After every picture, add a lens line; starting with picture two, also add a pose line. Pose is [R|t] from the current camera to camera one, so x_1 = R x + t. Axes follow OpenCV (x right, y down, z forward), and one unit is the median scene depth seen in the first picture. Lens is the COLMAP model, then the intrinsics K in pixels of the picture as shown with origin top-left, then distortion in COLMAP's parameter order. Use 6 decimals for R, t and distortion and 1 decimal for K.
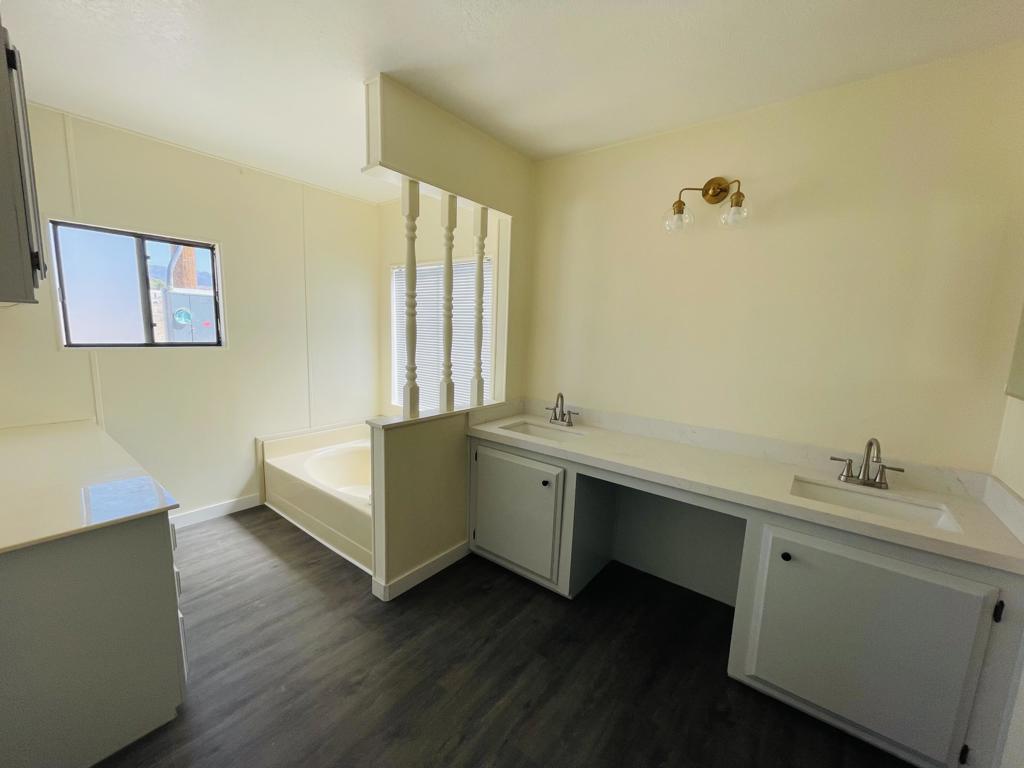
lens RADIAL K [[413.4, 0, 514.6], [0, 413.4, 387.6], [0, 0, 1]] dist [0.002404, -0.000777]
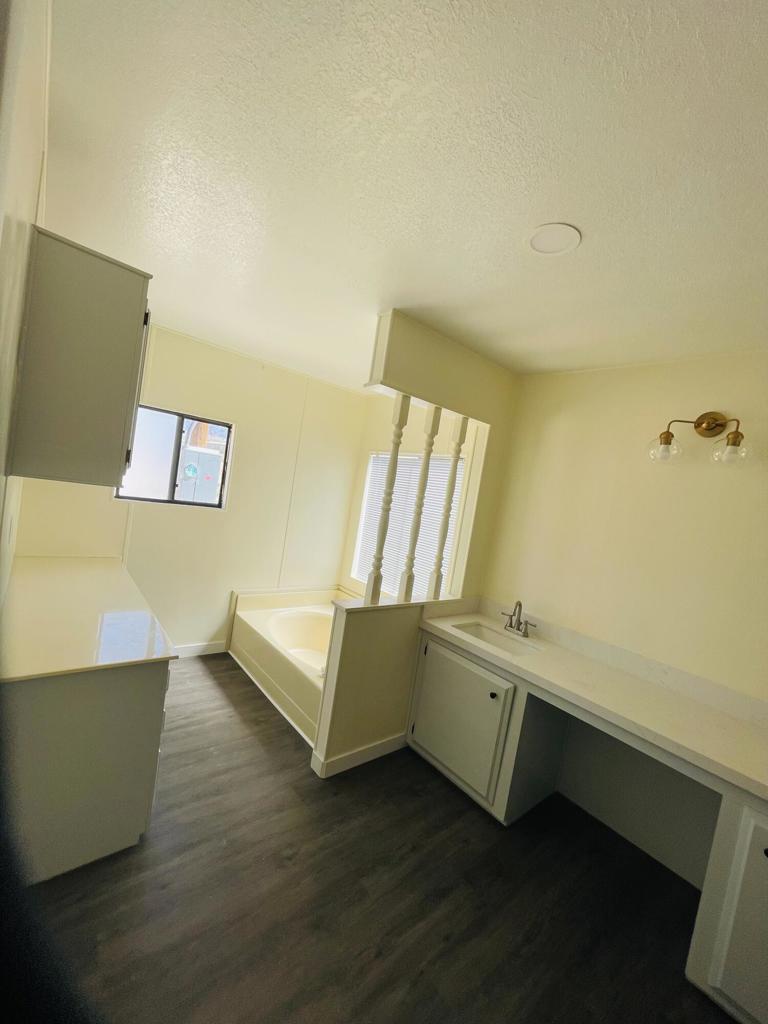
lens RADIAL K [[413.4, 0, 382.9], [0, 413.4, 509.1], [0, 0, 1]] dist [0.002404, -0.000777]
pose [[0.969682, 0.124881, -0.210053, -0.028642], [-0.147939, 0.984144, -0.097847, -0.069991], [0.194503, 0.125955, 0.972781, -0.066153]]
